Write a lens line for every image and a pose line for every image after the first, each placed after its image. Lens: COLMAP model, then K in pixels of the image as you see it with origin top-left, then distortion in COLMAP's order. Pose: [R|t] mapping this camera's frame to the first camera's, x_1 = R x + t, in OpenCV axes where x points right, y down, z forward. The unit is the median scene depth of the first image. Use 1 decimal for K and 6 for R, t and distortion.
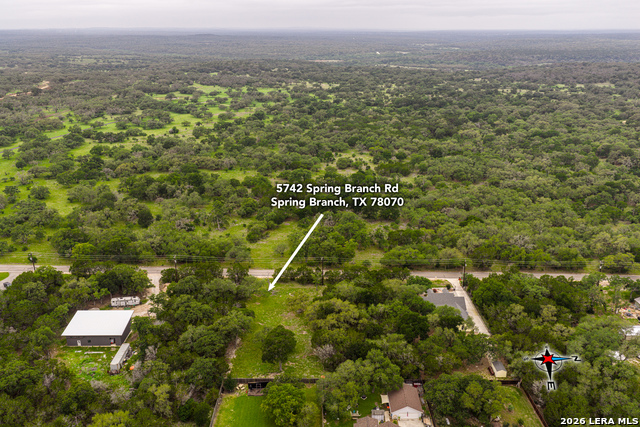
lens RADIAL K [[529.7, 0, 320.9], [0, 529.7, 214.8], [0, 0, 1]] dist [0.016373, -0.030354]
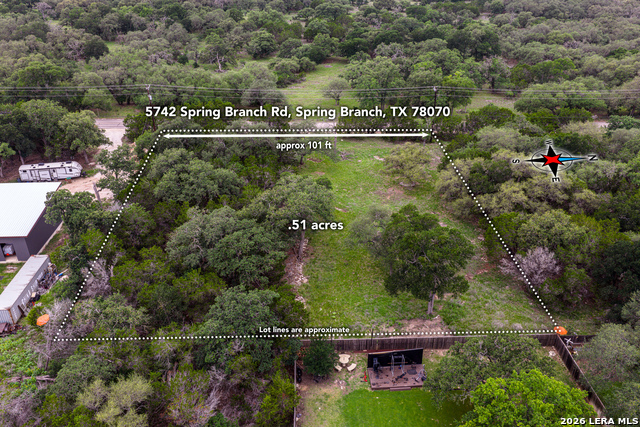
lens RADIAL K [[529.7, 0, 319.0], [0, 529.7, 213.2], [0, 0, 1]] dist [0.016373, -0.030354]
pose [[0.999428, -0.018456, 0.028334, -0.157692], [0.013625, 0.986681, 0.162095, 0.143466], [-0.030948, -0.161616, 0.986368, 0.580385]]
